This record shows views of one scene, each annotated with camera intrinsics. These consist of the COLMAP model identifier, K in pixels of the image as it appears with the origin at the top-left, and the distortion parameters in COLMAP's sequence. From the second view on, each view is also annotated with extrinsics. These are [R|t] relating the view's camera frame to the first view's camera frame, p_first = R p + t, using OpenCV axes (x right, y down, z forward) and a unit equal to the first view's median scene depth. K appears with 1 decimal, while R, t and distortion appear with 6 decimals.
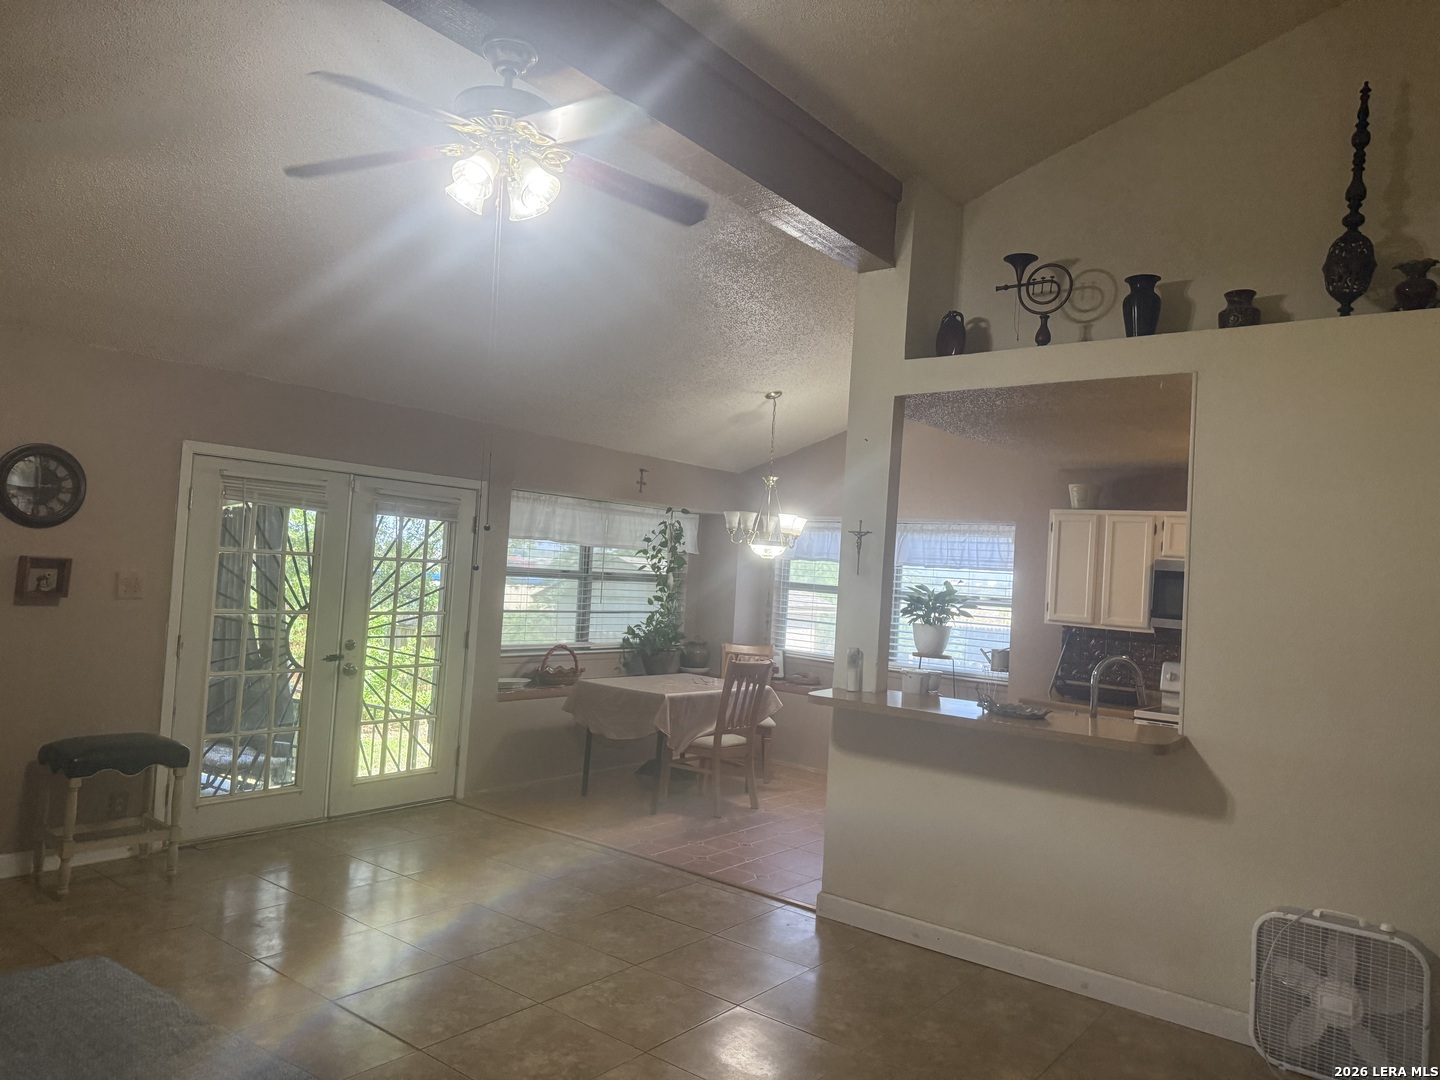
lens RADIAL K [[1004.7, 0, 718.5], [0, 1004.7, 529.5], [0, 0, 1]] dist [0.060439, -0.067907]
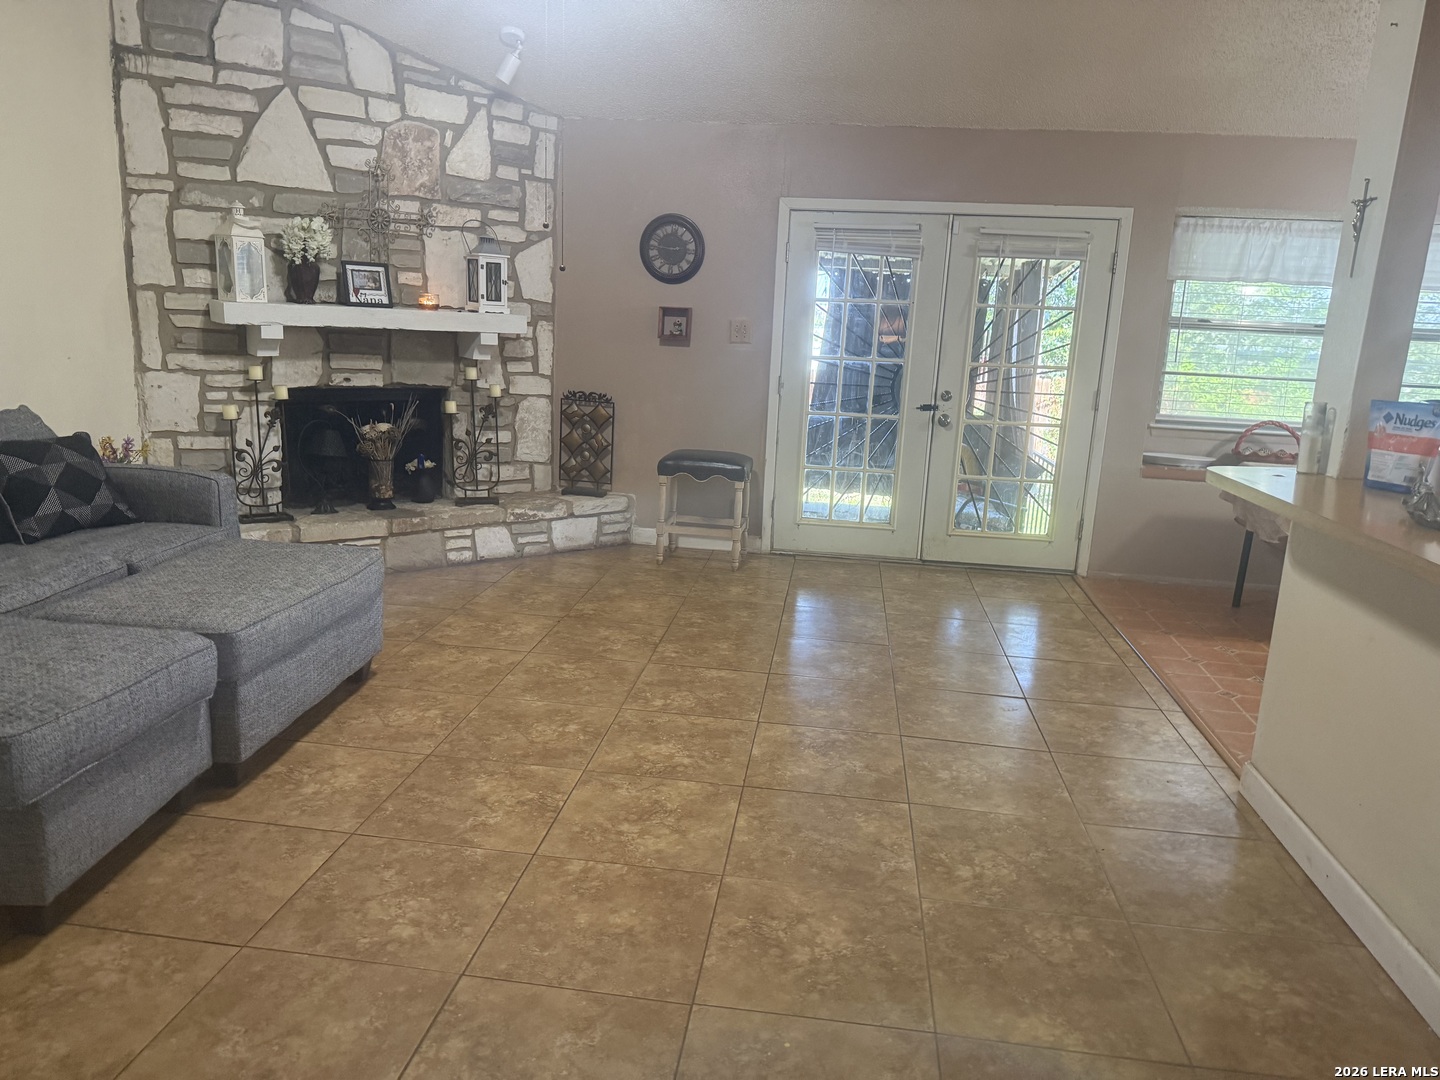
lens RADIAL K [[1004.7, 0, 719.0], [0, 1004.7, 534.6], [0, 0, 1]] dist [0.060439, -0.067907]
pose [[0.509389, 0.148143, -0.847689, 0.460340], [0.022517, 0.982439, 0.185223, 0.071645], [0.860242, -0.113438, 0.497107, 0.361780]]
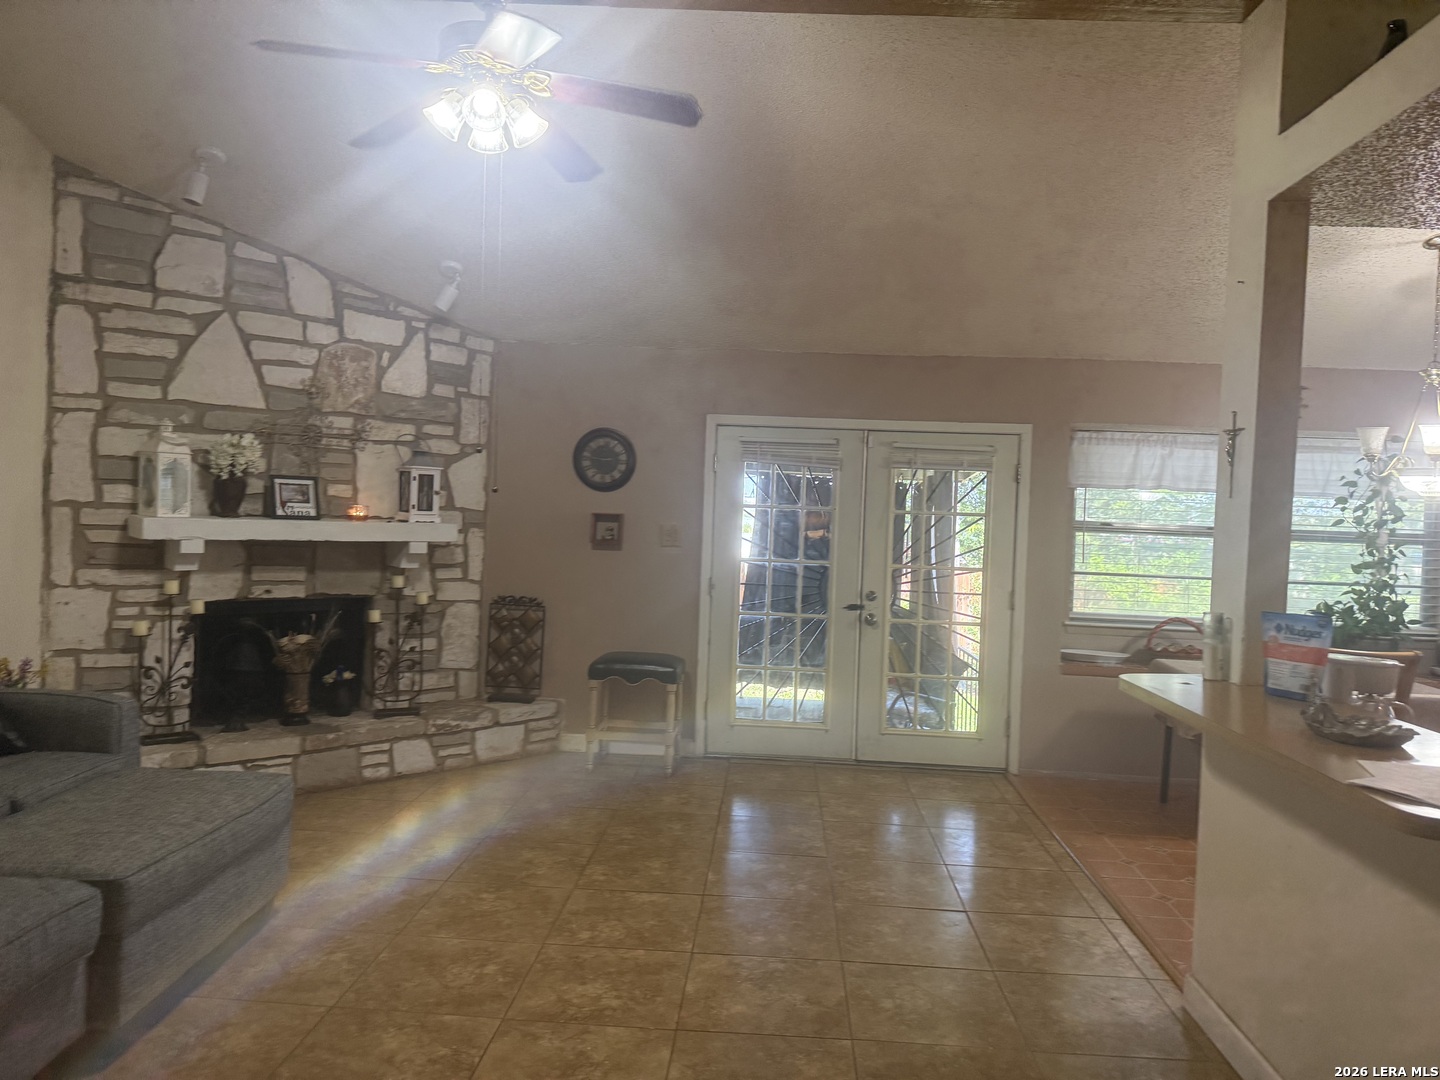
lens RADIAL K [[1004.7, 0, 734.2], [0, 1004.7, 531.3], [0, 0, 1]] dist [0.060439, -0.067907]
pose [[0.577648, -0.018290, -0.816081, 0.466094], [0.030402, 0.999537, -0.000882, 0.053996], [0.815720, -0.024301, 0.577937, 0.362531]]
